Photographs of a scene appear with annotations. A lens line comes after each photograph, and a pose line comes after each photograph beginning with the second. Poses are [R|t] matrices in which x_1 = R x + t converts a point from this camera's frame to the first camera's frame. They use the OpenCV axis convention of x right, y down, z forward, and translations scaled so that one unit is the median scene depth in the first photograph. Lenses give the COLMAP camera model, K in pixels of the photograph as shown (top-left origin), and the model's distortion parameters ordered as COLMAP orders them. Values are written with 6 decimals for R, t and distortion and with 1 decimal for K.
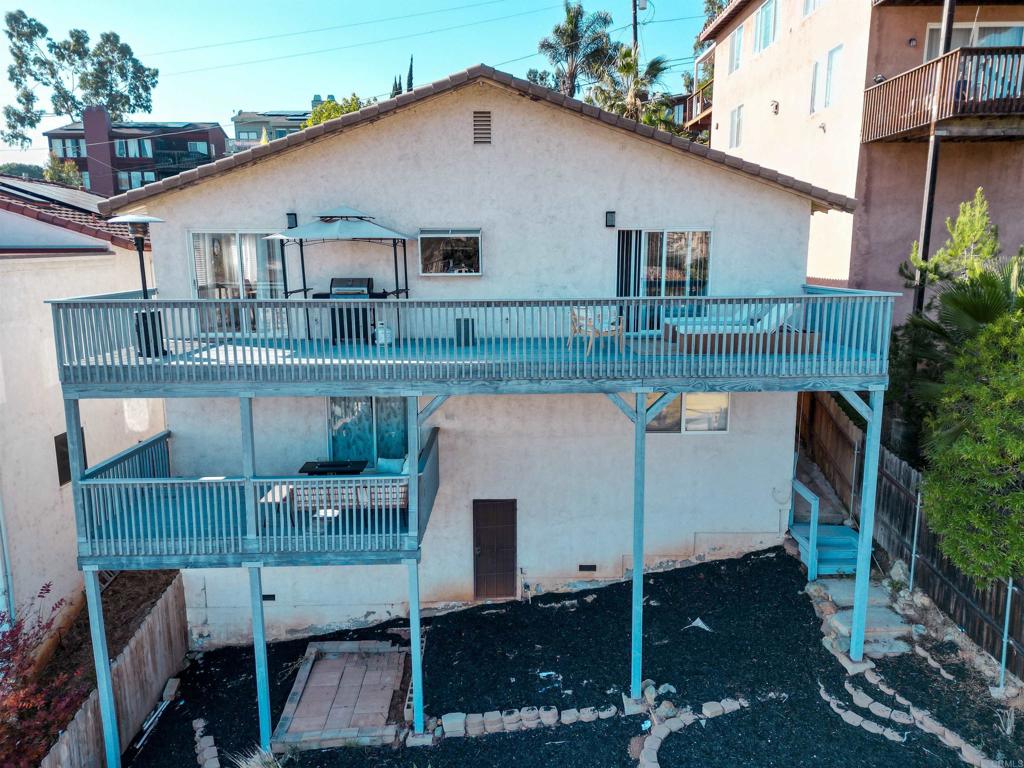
lens RADIAL K [[716.6, 0, 511.5], [0, 716.6, 379.9], [0, 0, 1]] dist [0.065840, -0.061356]
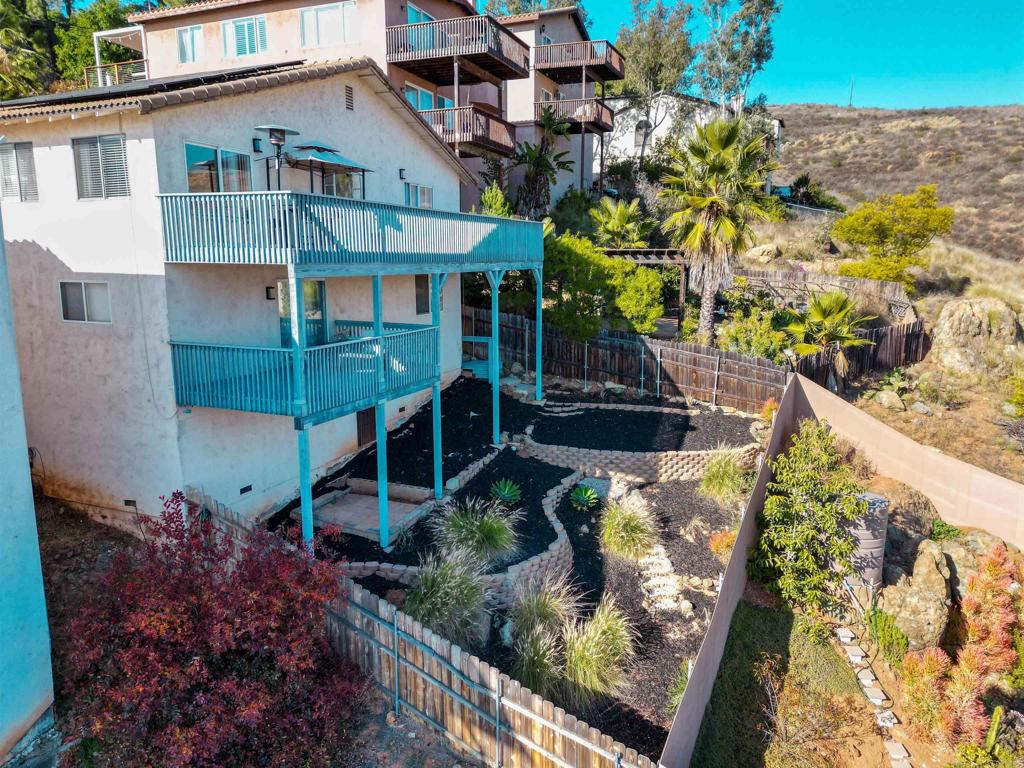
lens RADIAL K [[711.1, 0, 513.5], [0, 711.1, 382.3], [0, 0, 1]] dist [0.094788, -0.097394]
pose [[0.402832, -0.152214, 0.902528, -1.251467], [0.154335, 0.983251, 0.096943, 0.106458], [-0.902168, 0.100240, 0.419577, 0.173255]]
